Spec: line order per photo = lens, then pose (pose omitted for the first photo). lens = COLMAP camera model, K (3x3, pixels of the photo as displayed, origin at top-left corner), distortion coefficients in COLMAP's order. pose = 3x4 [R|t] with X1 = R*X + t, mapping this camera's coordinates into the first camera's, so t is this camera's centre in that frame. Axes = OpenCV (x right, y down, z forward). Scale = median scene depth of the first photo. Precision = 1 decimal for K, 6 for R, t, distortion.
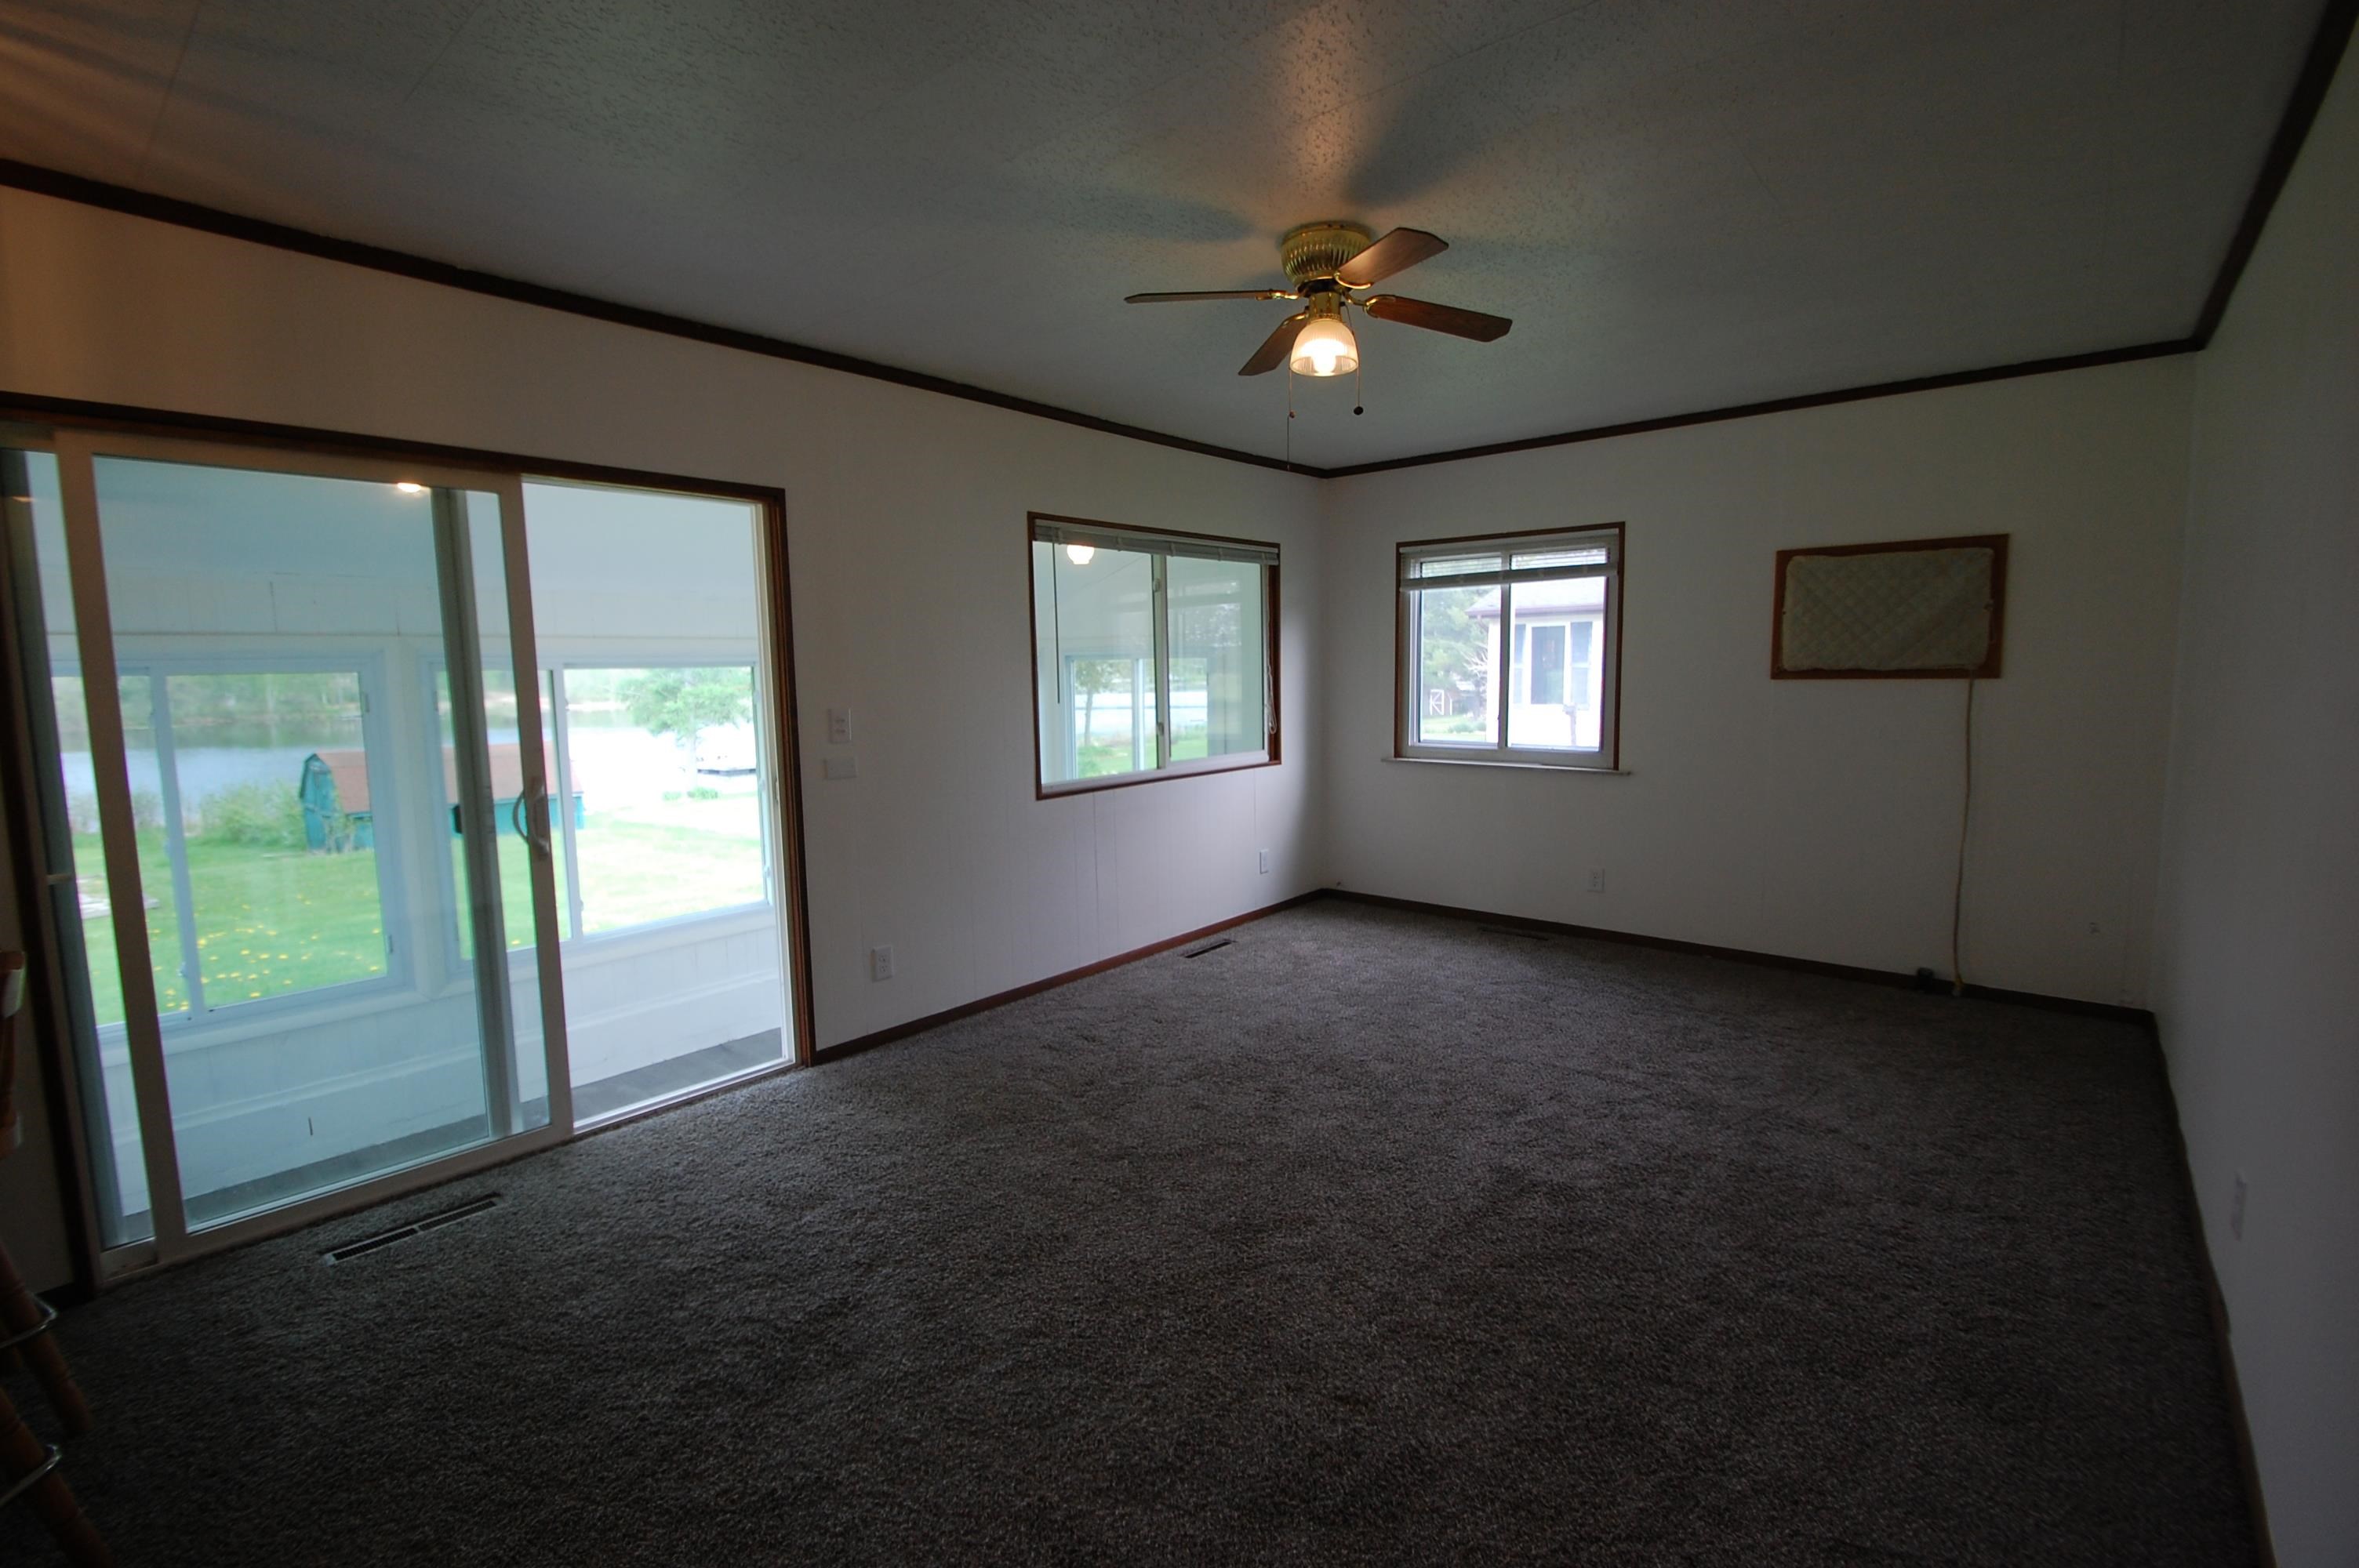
lens RADIAL K [[1038.0, 0, 1182.0], [0, 1038.0, 775.1], [0, 0, 1]] dist [-0.013922, -0.019322]
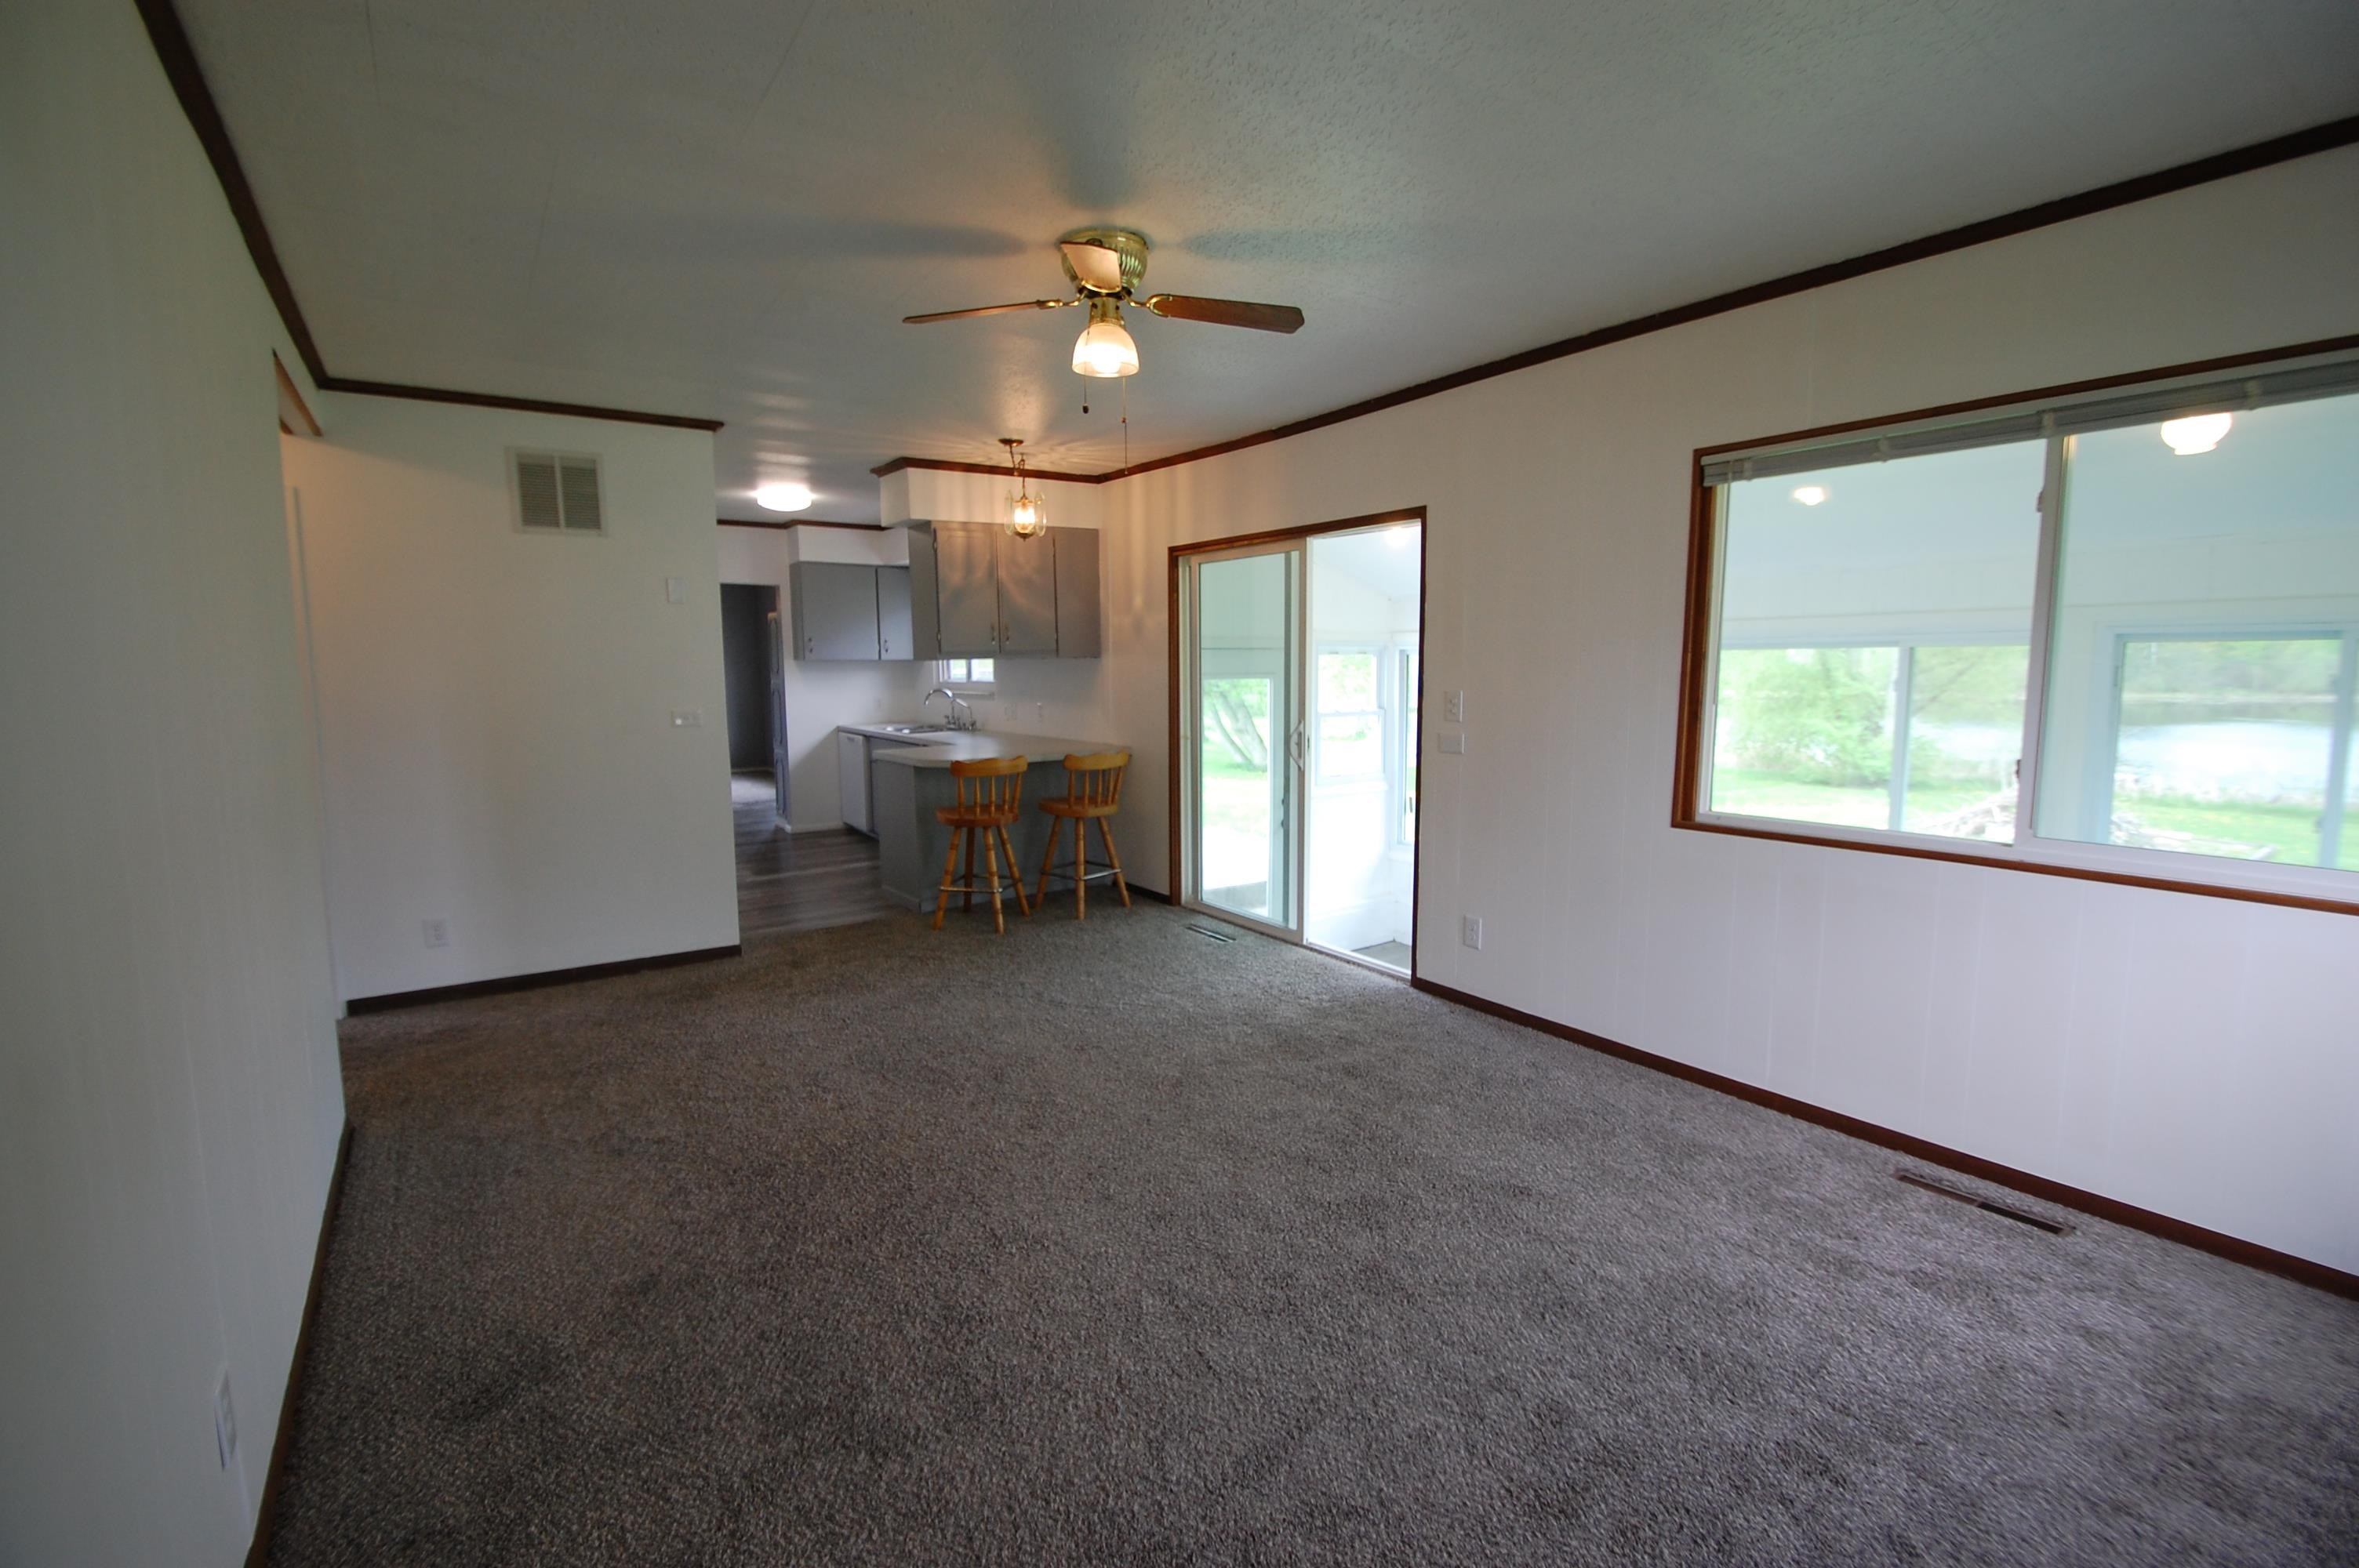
lens RADIAL K [[1048.6, 0, 1169.1], [0, 1048.6, 782.6], [0, 0, 1]] dist [0.011314, -0.020165]
pose [[-0.270053, 0.131179, -0.953868, 0.849265], [-0.086279, 0.983393, 0.159667, -0.121447], [0.958972, 0.125418, -0.254250, 1.006260]]
